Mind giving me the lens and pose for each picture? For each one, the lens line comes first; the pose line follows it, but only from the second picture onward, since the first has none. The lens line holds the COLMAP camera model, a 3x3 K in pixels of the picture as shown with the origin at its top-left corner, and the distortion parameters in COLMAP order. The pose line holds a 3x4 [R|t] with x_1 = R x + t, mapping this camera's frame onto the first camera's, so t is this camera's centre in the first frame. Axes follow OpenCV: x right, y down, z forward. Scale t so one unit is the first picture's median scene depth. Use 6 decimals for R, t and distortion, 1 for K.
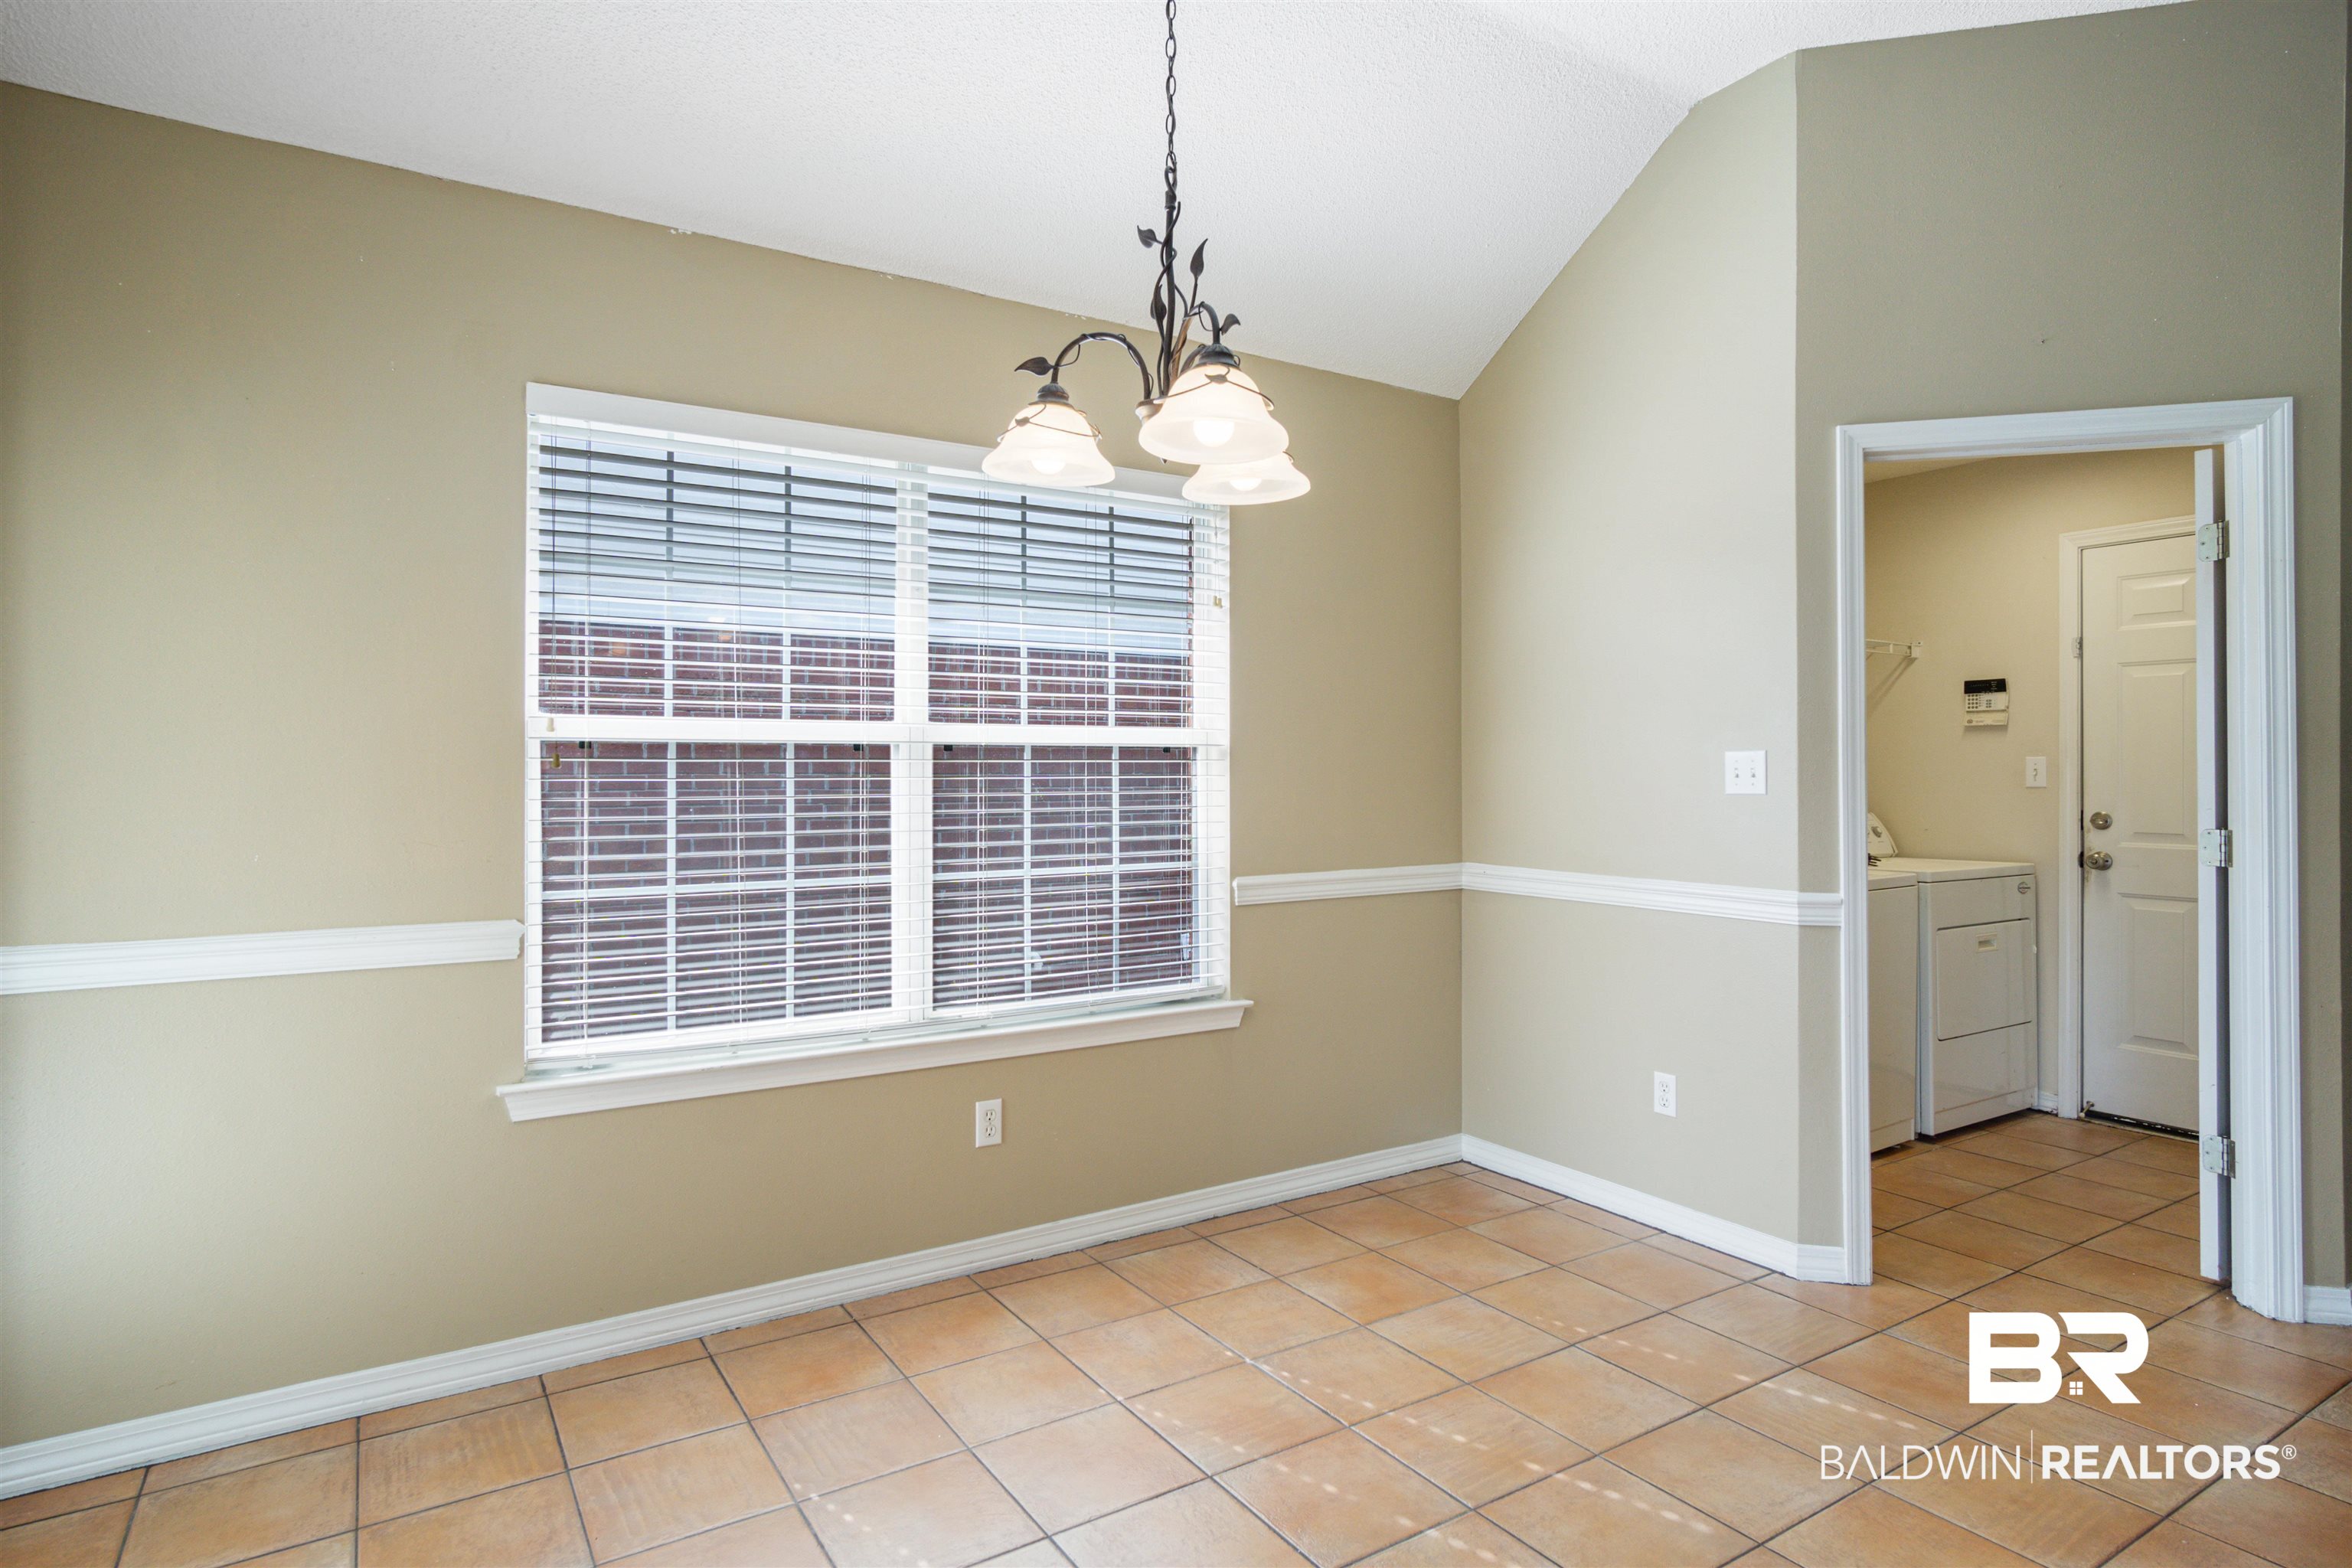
lens RADIAL K [[1269.6, 0, 1150.6], [0, 1269.6, 774.9], [0, 0, 1]] dist [-0.003487, 0.007246]
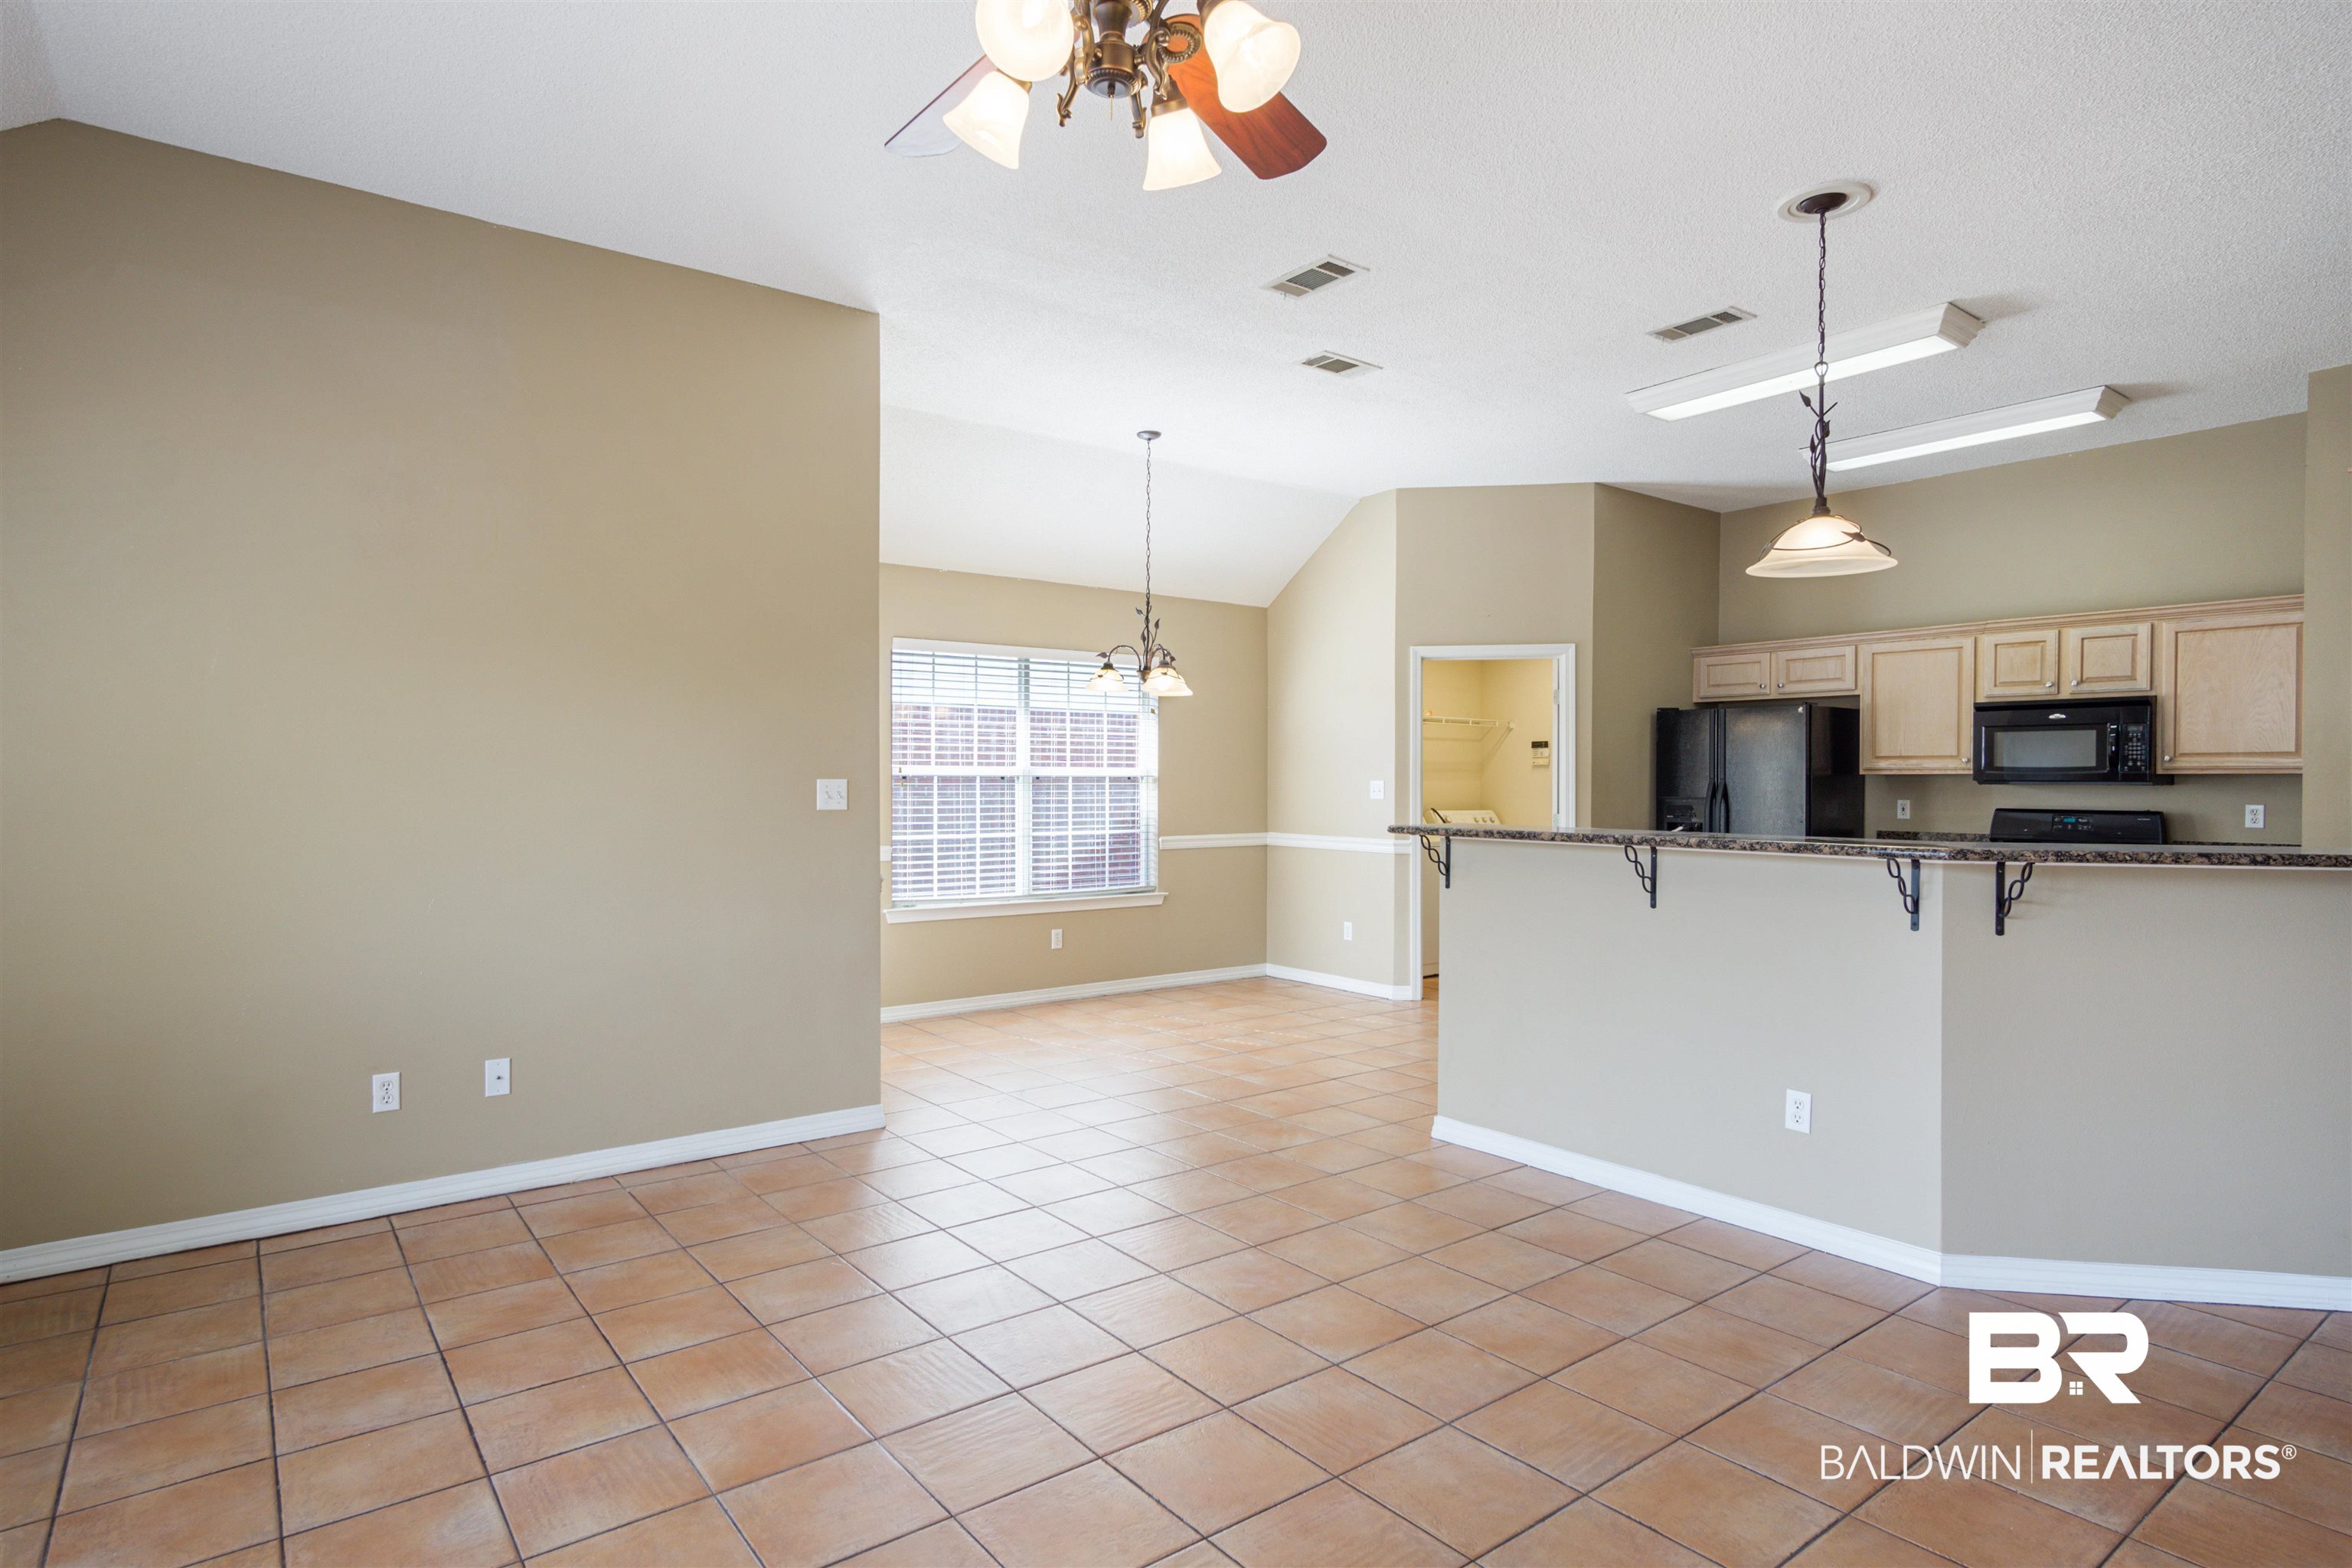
lens RADIAL K [[1269.6, 0, 1159.4], [0, 1269.6, 794.7], [0, 0, 1]] dist [-0.003487, 0.007246]
pose [[0.995783, 0.003396, 0.091676, -0.153173], [-0.004414, 0.999931, 0.010904, -0.017391], [-0.091632, -0.011263, 0.995729, -1.333413]]
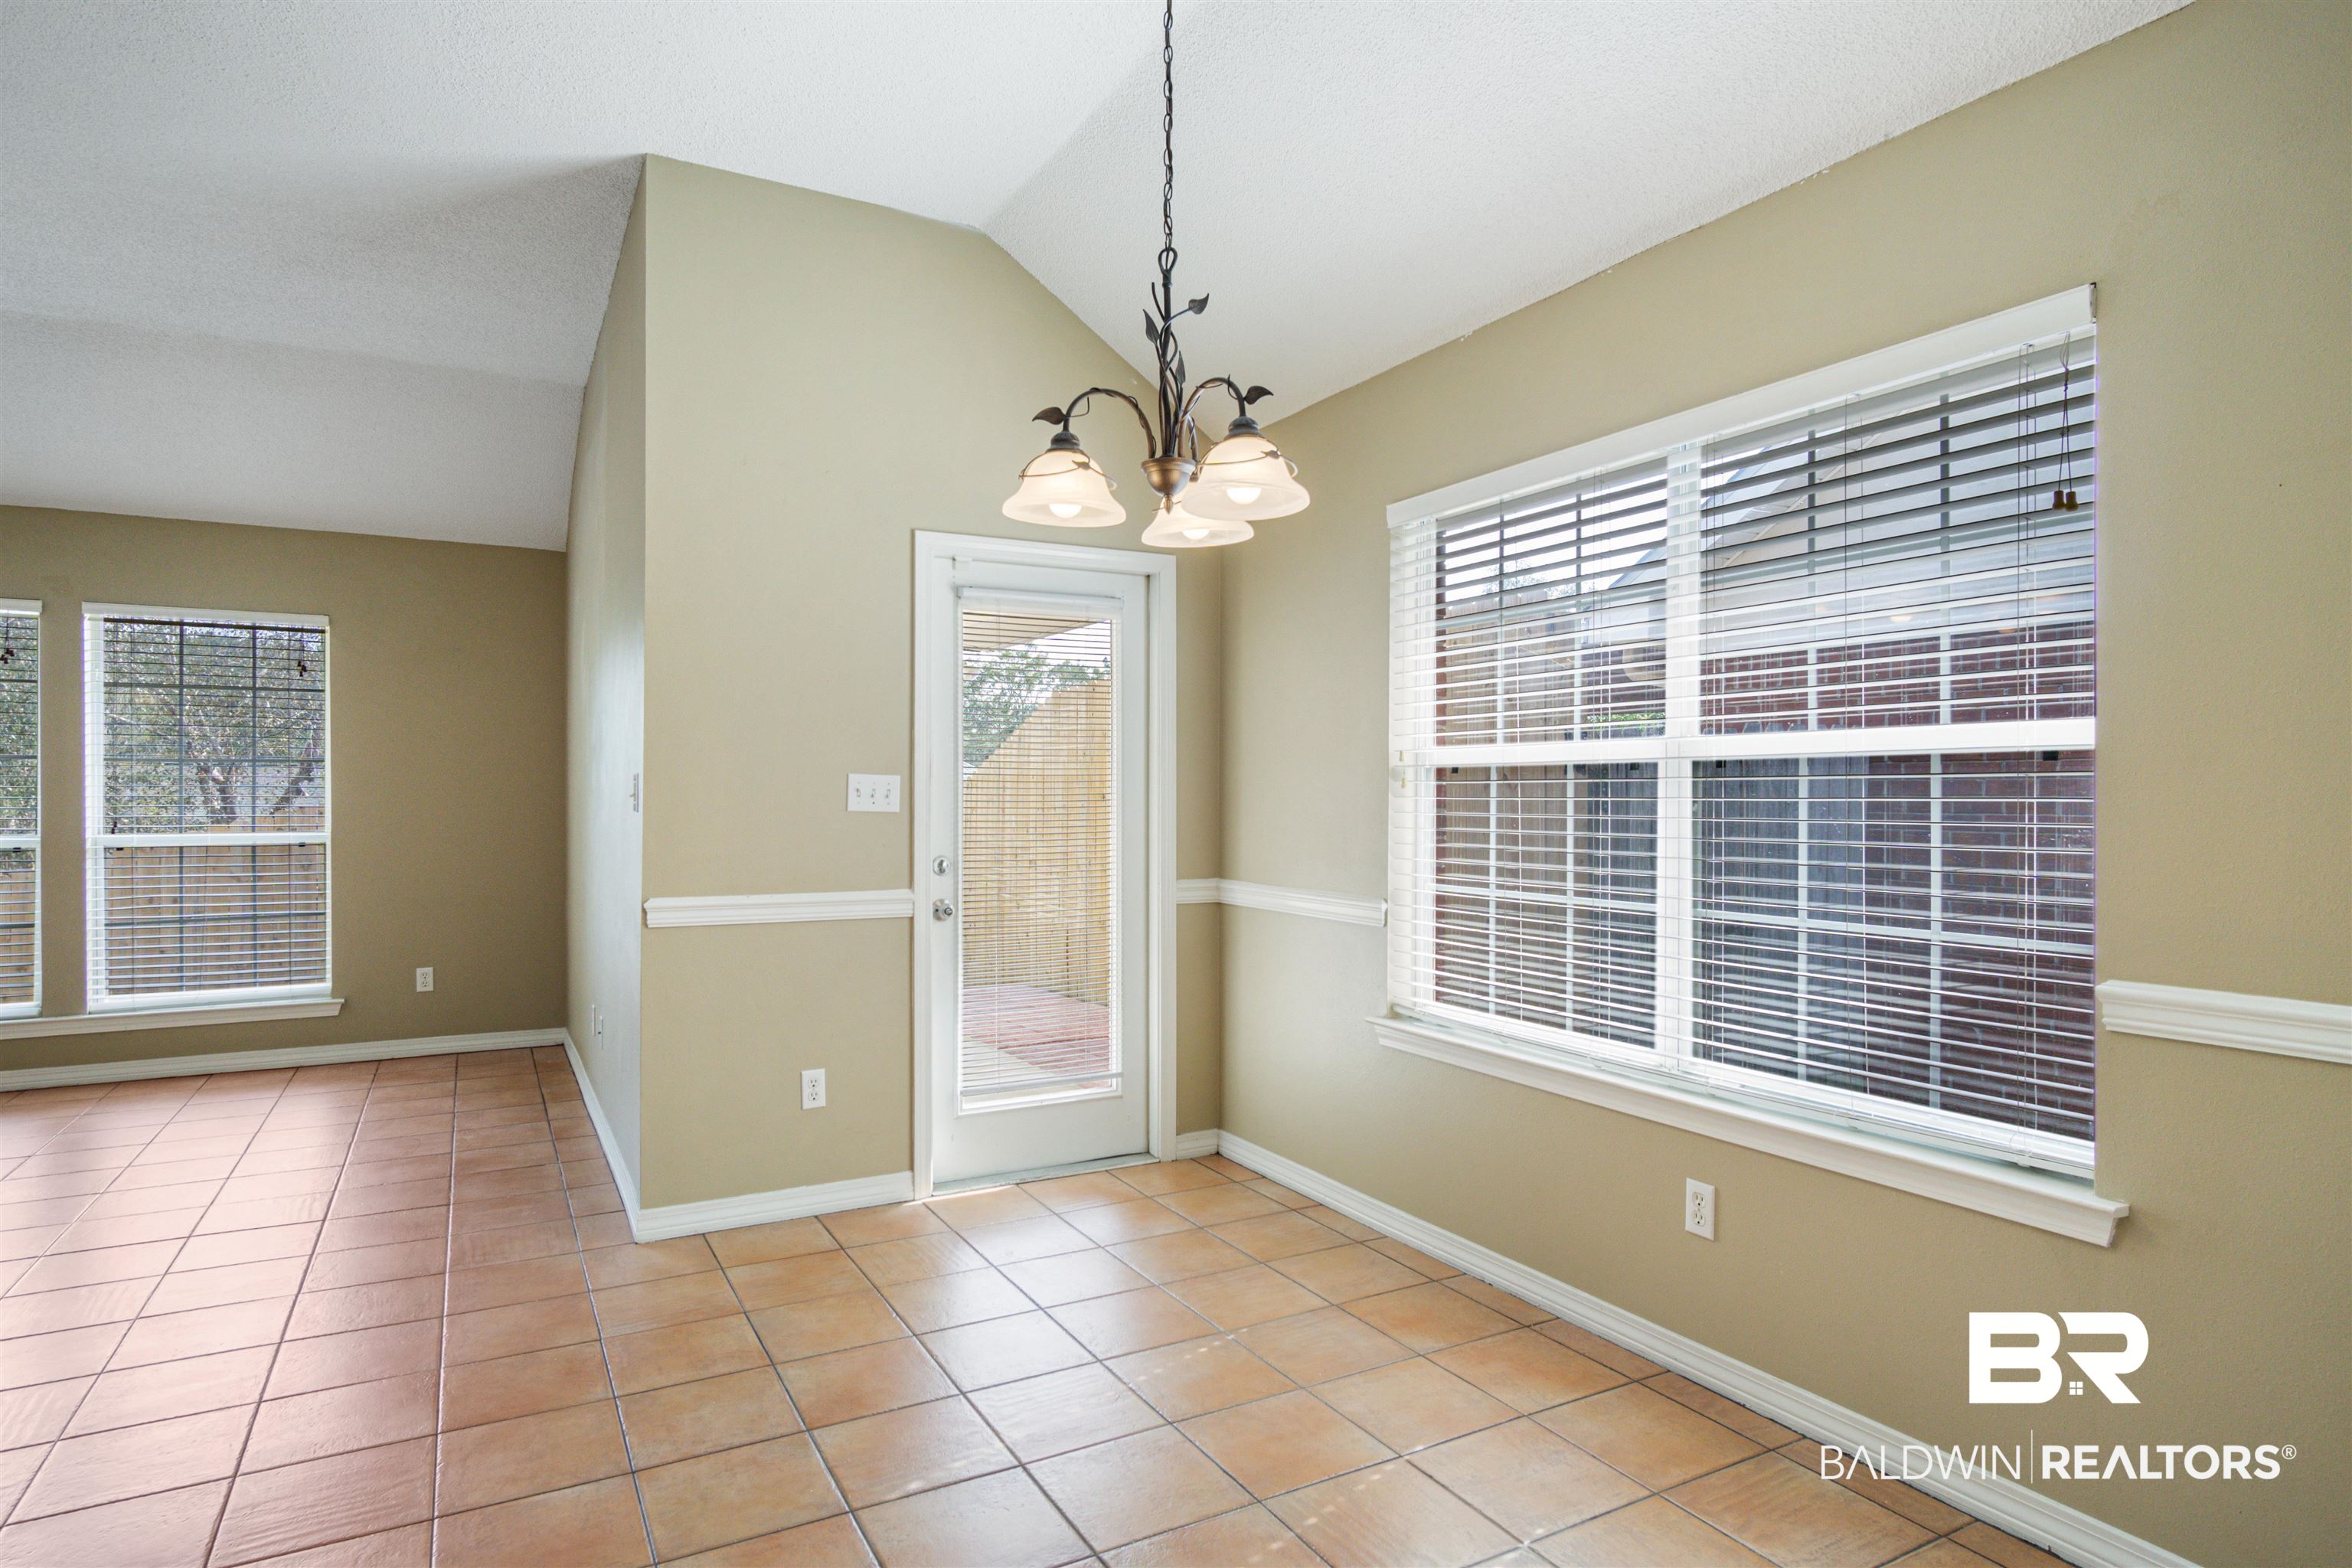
lens RADIAL K [[1269.6, 0, 1126.8], [0, 1269.6, 787.7], [0, 0, 1]] dist [-0.003487, 0.007246]
pose [[-0.078728, 0.000372, -0.996896, 0.731273], [0.002615, 0.999997, 0.000167, -0.006260], [0.996893, -0.002594, -0.078728, 0.678901]]
